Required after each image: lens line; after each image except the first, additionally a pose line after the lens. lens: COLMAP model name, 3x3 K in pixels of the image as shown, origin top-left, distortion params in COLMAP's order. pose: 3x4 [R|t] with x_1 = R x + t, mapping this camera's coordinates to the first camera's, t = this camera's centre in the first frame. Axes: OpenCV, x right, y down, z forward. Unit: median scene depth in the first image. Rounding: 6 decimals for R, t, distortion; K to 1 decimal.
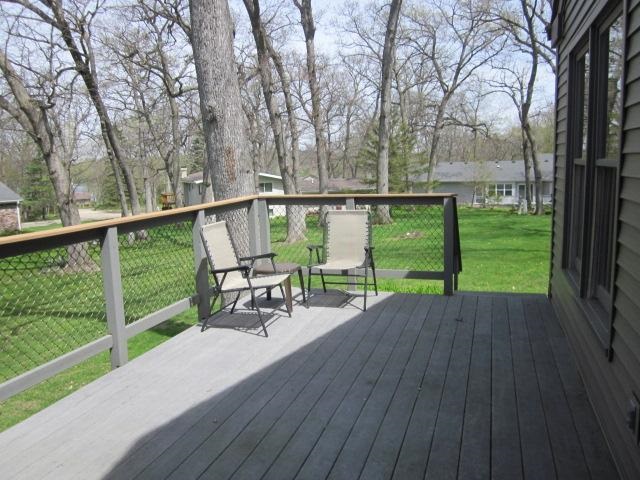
lens RADIAL K [[531.8, 0, 320.4], [0, 531.8, 240.8], [0, 0, 1]] dist [-0.042930, 0.032104]
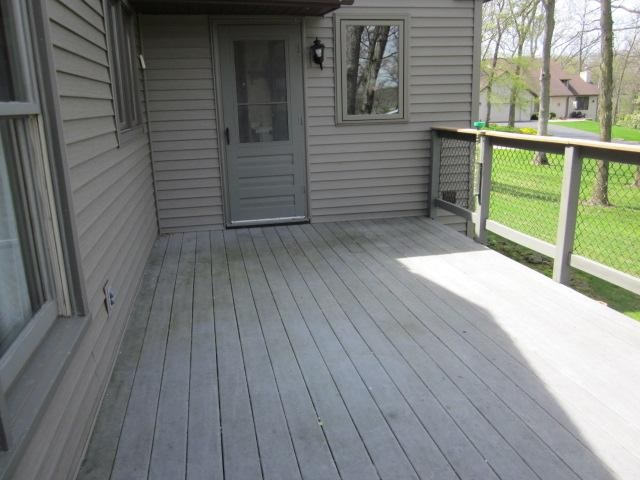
lens RADIAL K [[531.8, 0, 320.1], [0, 531.8, 240.1], [0, 0, 1]] dist [-0.042930, 0.032104]
pose [[-0.865340, 0.175740, -0.469364, 0.525865], [-0.018625, 0.924584, 0.380523, -0.233584], [0.500840, 0.338024, -0.796806, 1.638153]]
